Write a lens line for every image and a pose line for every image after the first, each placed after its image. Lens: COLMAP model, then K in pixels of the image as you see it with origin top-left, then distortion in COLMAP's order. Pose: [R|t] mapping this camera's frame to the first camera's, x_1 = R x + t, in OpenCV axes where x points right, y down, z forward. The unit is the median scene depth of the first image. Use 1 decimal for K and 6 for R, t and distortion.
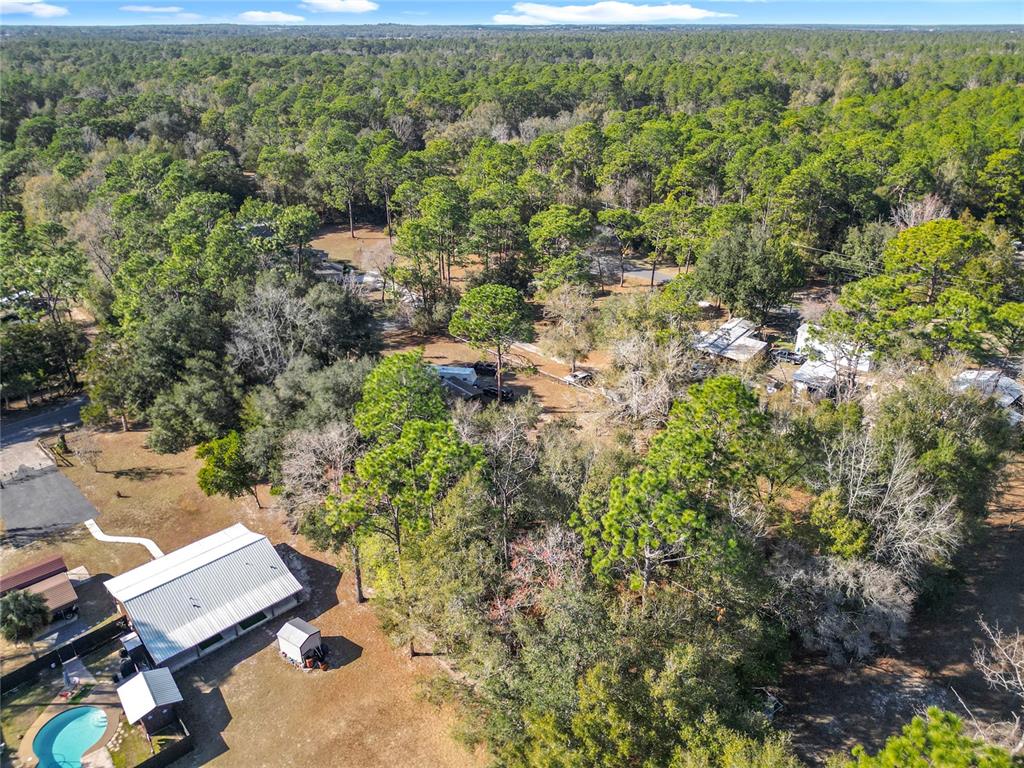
lens RADIAL K [[717.1, 0, 513.6], [0, 717.1, 382.8], [0, 0, 1]] dist [0.024010, -0.026690]
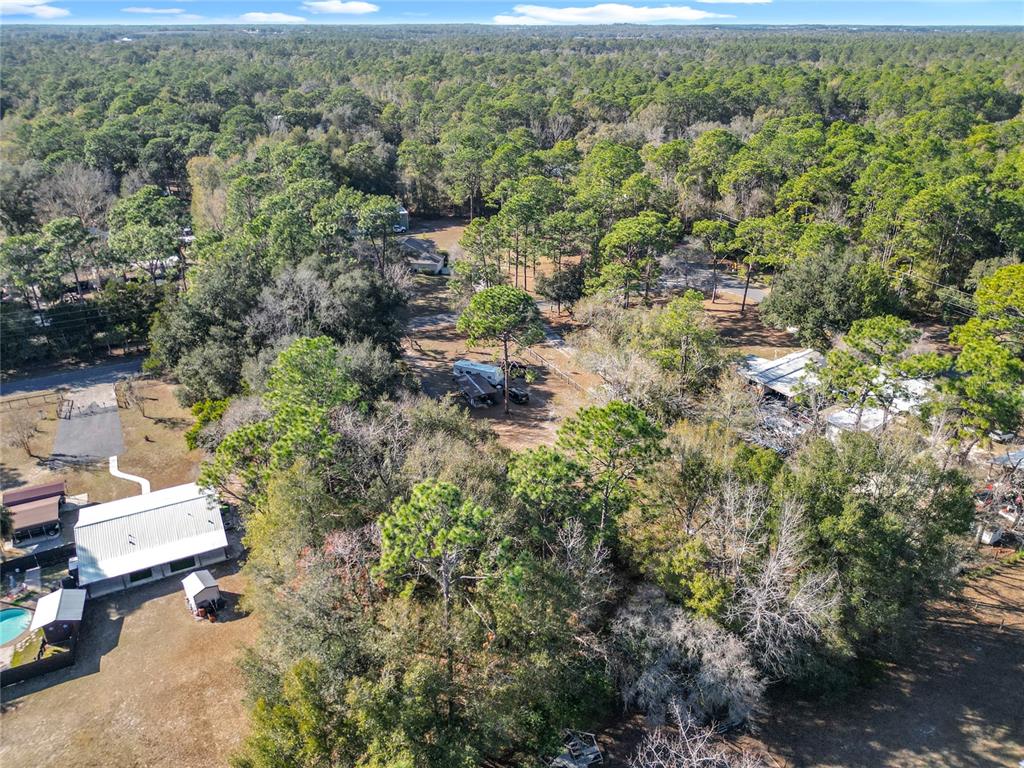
lens RADIAL K [[717.1, 0, 511.7], [0, 717.1, 386.1], [0, 0, 1]] dist [0.024010, -0.026690]
pose [[0.961089, 0.126249, -0.245703, 0.242792], [-0.125372, 0.991923, 0.019271, -0.018205], [0.246151, 0.012283, 0.969154, 0.035961]]
